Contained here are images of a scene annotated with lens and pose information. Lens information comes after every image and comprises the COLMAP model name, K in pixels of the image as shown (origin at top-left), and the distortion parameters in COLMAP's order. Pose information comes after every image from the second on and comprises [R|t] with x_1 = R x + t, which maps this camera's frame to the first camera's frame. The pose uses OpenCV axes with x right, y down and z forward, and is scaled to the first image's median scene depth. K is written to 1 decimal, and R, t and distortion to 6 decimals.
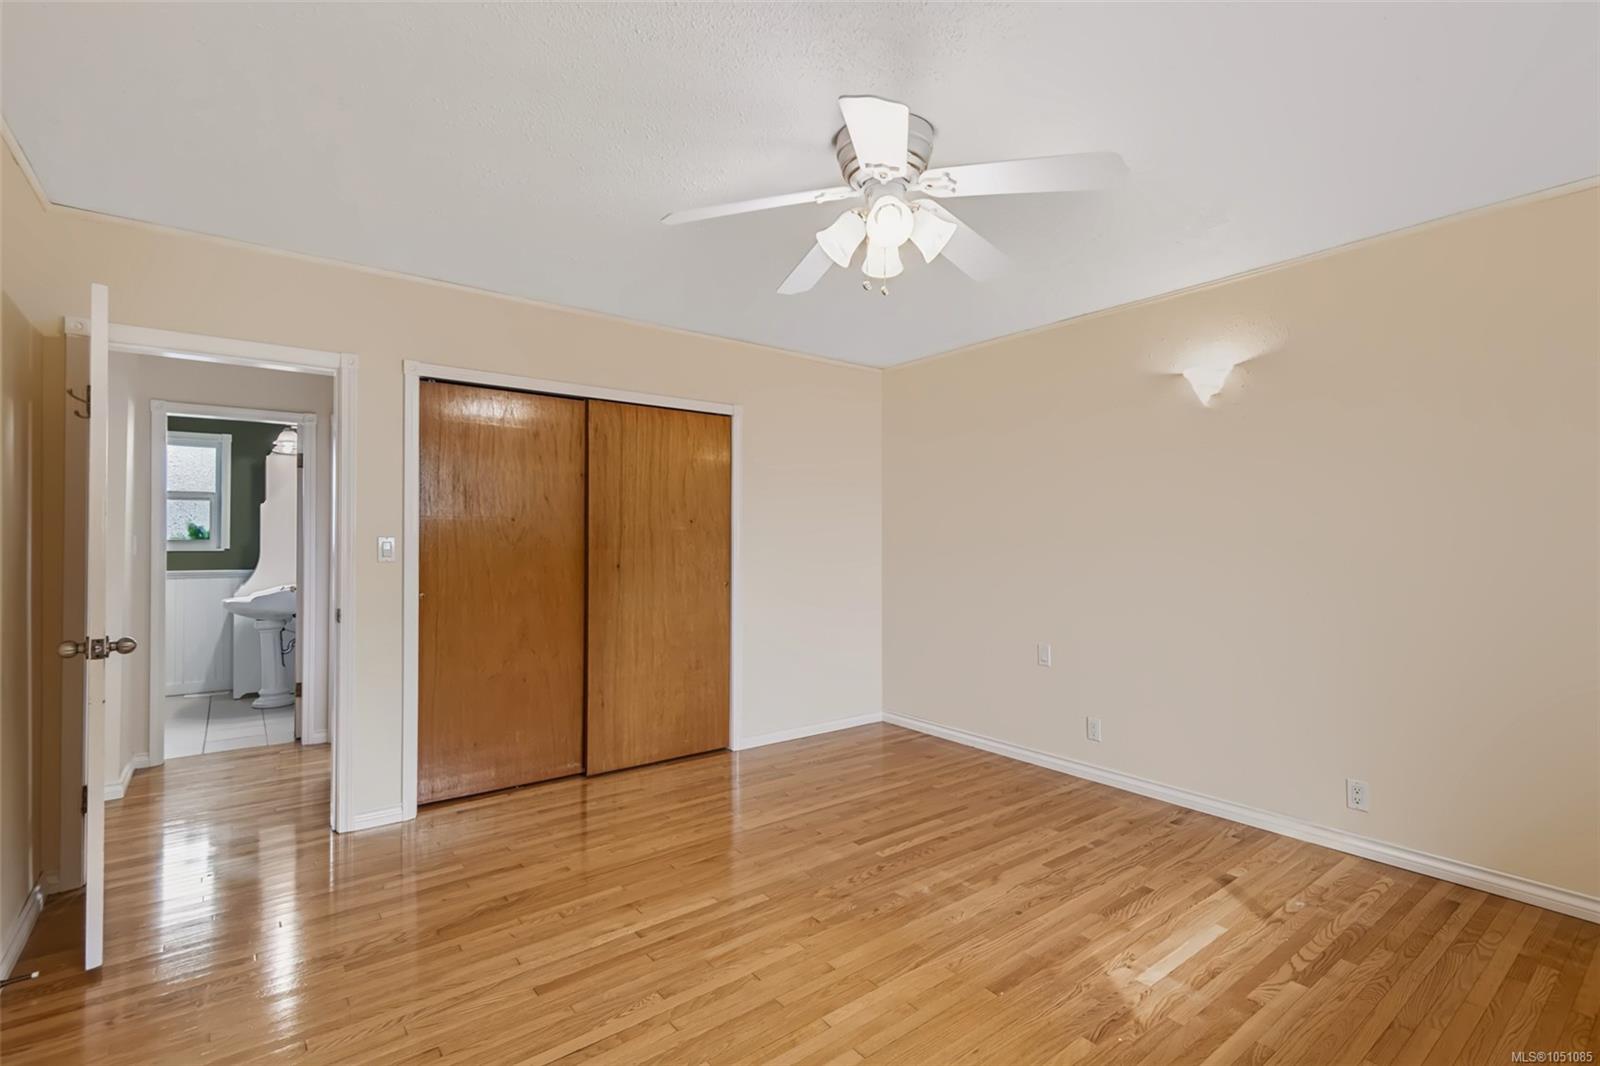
lens RADIAL K [[727.2, 0, 800.0], [0, 727.2, 533.0], [0, 0, 1]] dist [0.000247, -0.000116]
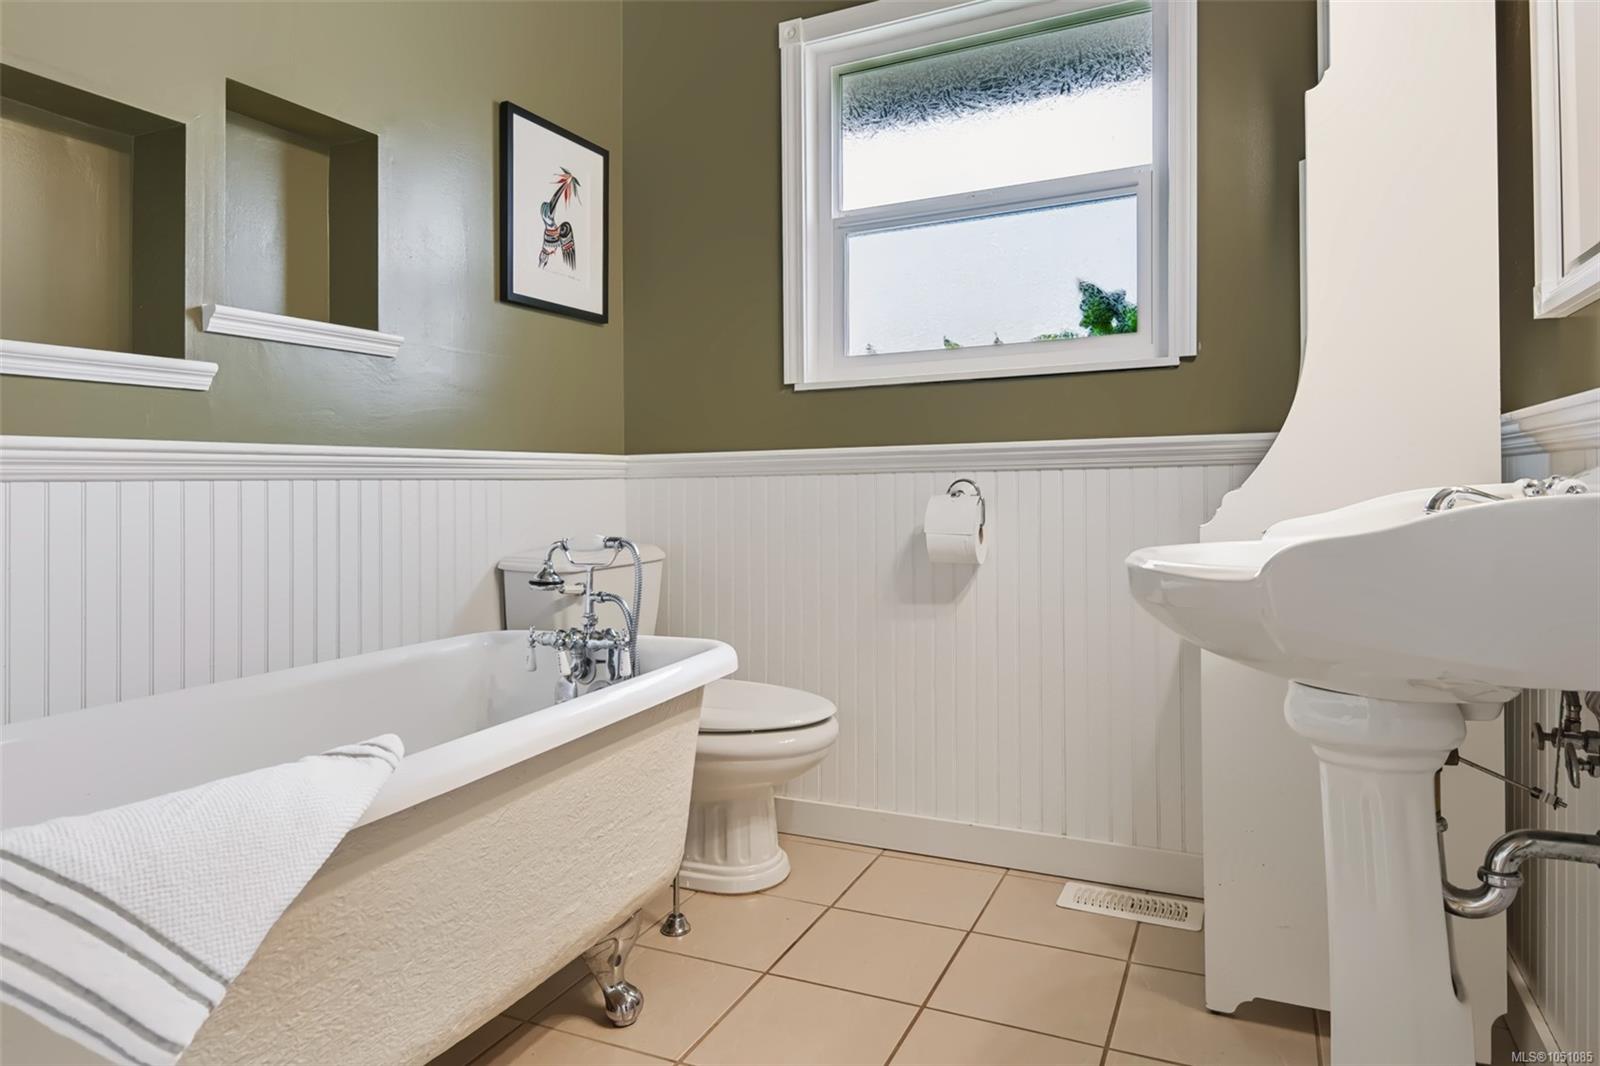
lens RADIAL K [[958.2, 0, 797.6], [0, 958.2, 472.4], [0, 0, 1]] dist [0.033610, -0.022207]
pose [[0.453082, 0.012080, -0.891387, -0.633272], [0.027172, 0.999256, 0.027353, 0.060689], [0.891055, -0.036614, 0.452417, 0.838873]]
